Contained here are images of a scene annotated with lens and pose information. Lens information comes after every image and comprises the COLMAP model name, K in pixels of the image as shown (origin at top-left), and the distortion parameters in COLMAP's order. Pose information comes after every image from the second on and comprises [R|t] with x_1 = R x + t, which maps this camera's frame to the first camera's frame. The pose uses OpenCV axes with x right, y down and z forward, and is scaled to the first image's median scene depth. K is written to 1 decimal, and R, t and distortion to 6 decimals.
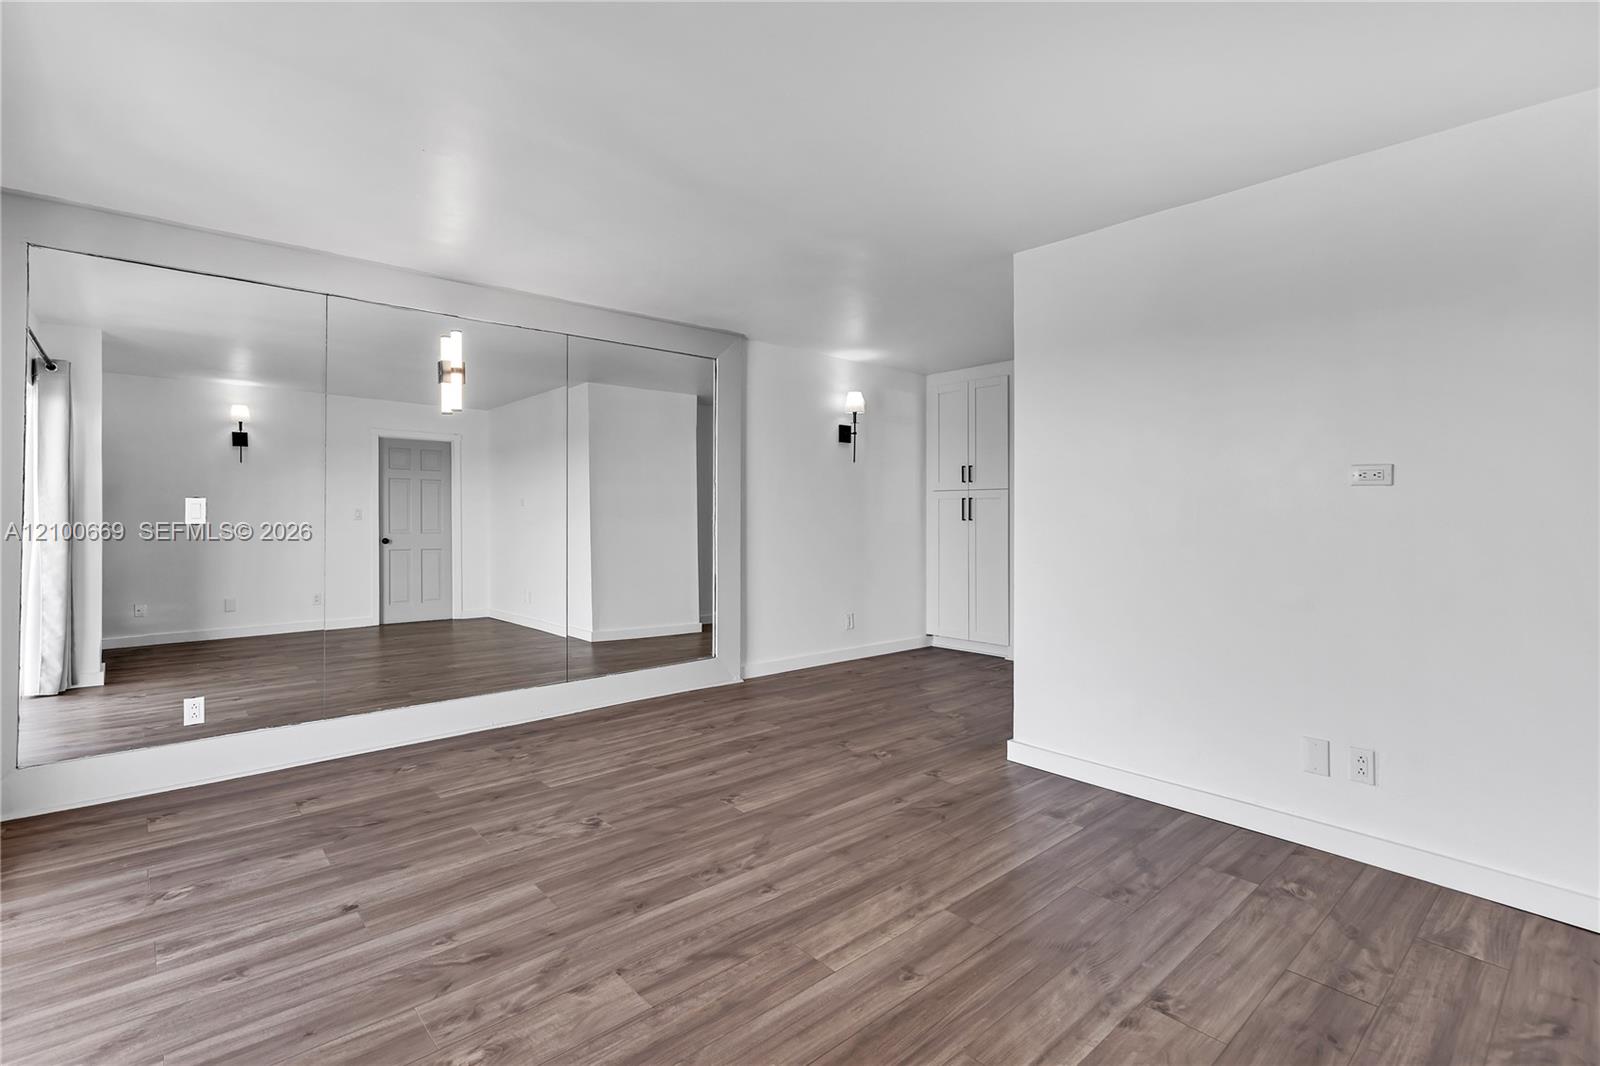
lens RADIAL K [[745.1, 0, 813.0], [0, 745.1, 520.7], [0, 0, 1]] dist [0.002001, 0.000180]
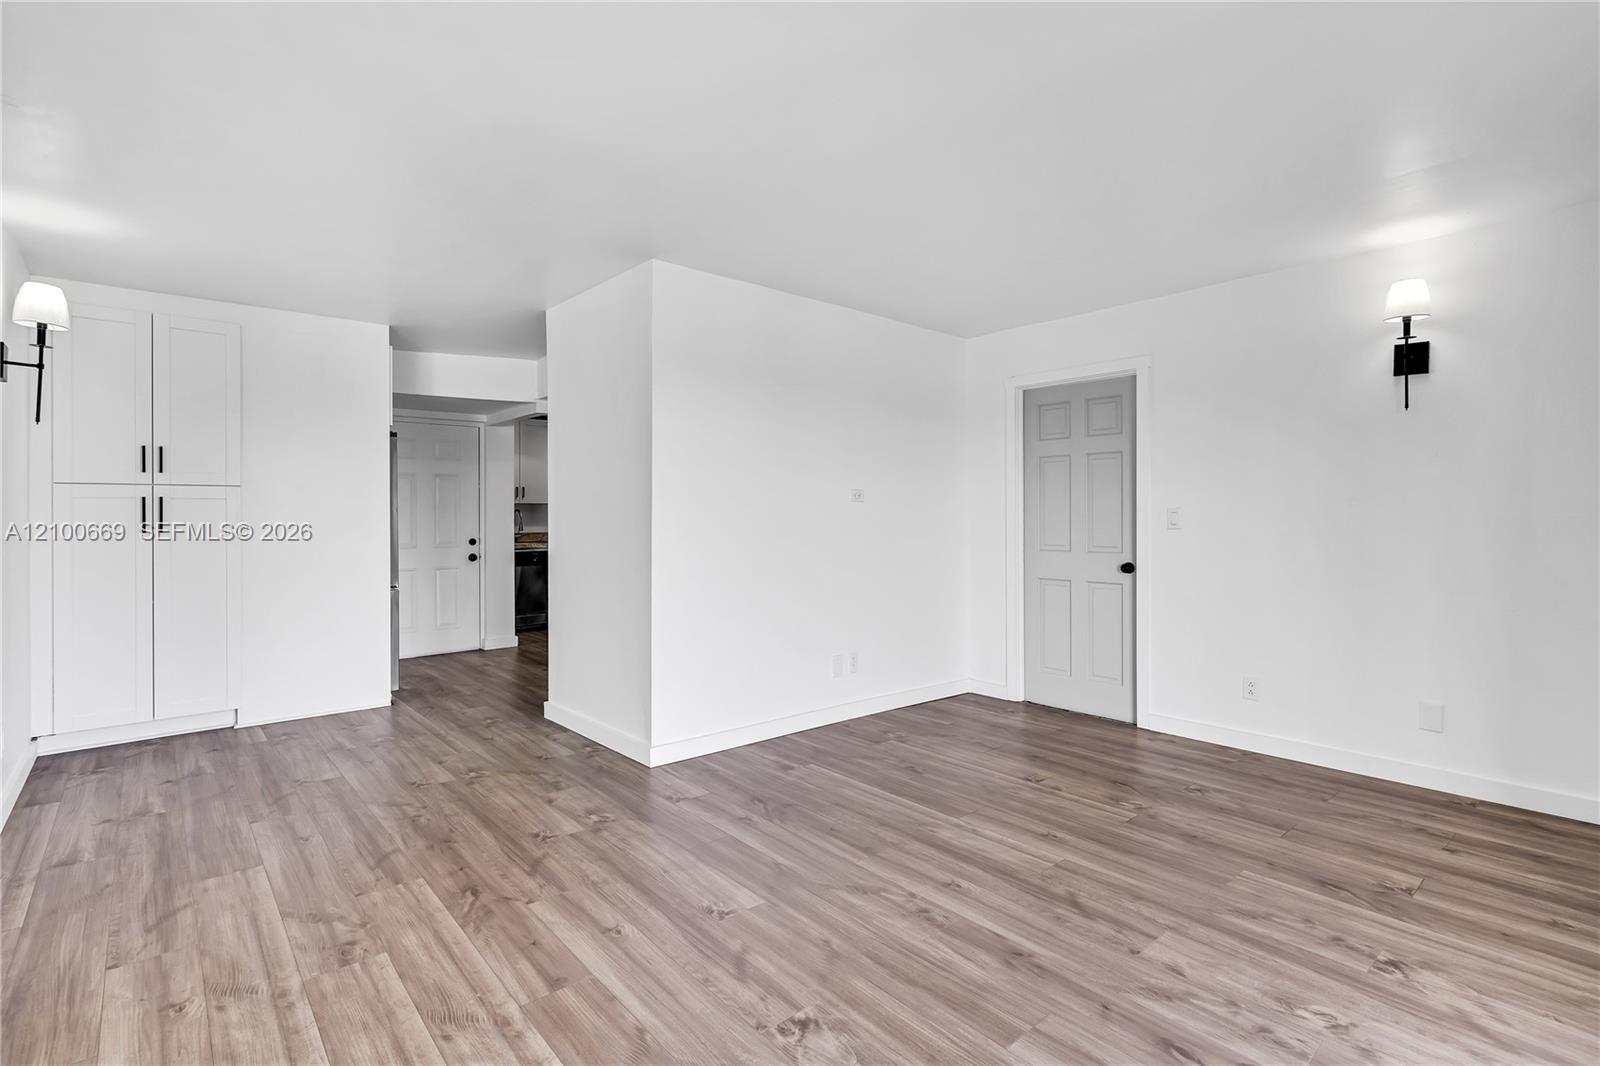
lens RADIAL K [[745.1, 0, 778.7], [0, 745.1, 531.4], [0, 0, 1]] dist [0.002001, 0.000180]
pose [[0.045024, -0.021451, 0.998756, -0.893538], [0.014132, 0.999683, 0.020834, -0.014671], [-0.998886, 0.013176, 0.045313, 0.976171]]
